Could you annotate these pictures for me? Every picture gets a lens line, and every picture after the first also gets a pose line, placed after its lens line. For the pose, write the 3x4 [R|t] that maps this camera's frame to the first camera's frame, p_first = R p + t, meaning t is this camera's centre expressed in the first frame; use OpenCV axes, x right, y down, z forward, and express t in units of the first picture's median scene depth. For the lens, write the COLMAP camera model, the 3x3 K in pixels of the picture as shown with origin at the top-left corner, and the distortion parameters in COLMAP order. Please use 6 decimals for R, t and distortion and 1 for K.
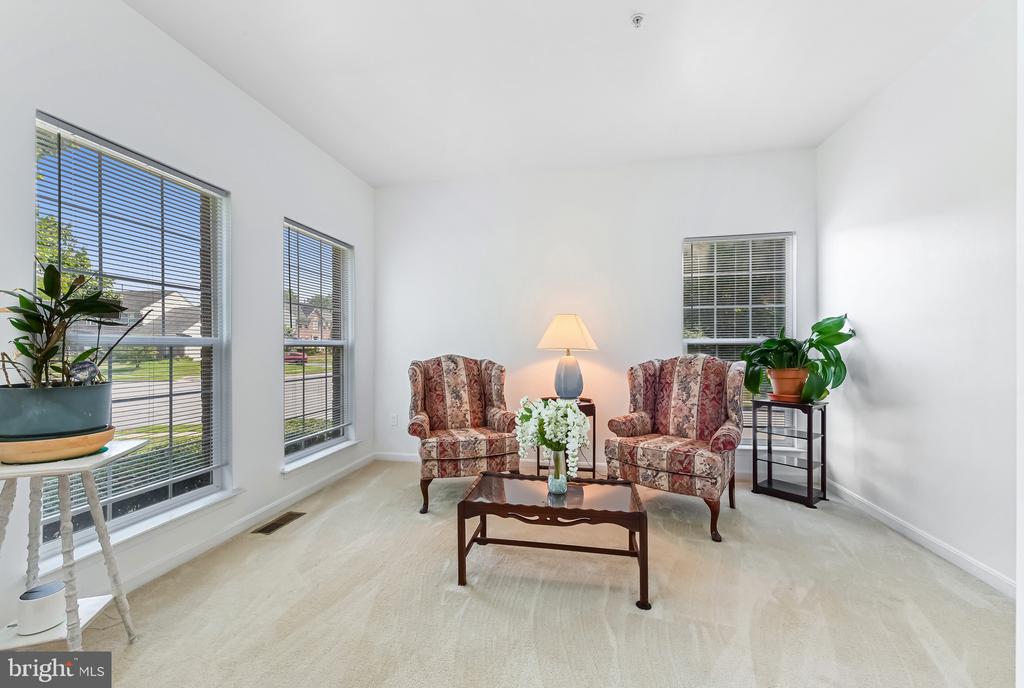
lens RADIAL K [[407.9, 0, 503.1], [0, 407.9, 352.6], [0, 0, 1]] dist [-0.001051, -0.001422]
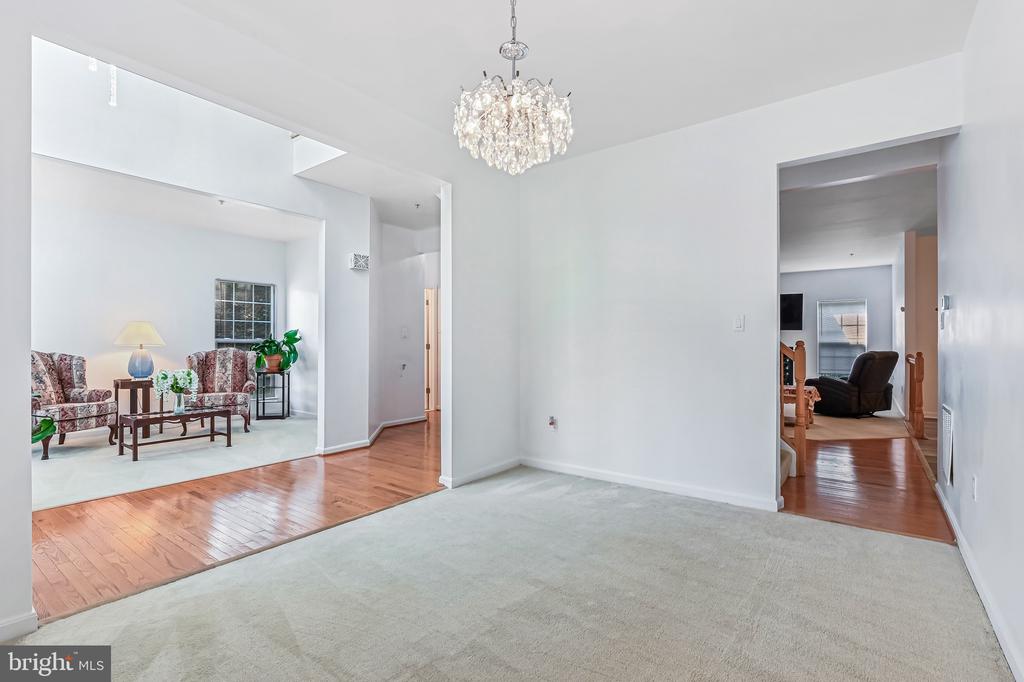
lens RADIAL K [[475.3, 0, 517.7], [0, 475.3, 343.7], [0, 0, 1]] dist [-0.001215, 0.000117]
pose [[0.429824, 0.007079, 0.902885, -0.909843], [0.004339, 0.999942, -0.009906, 0.011653], [-0.902902, 0.008175, 0.429768, -1.108626]]
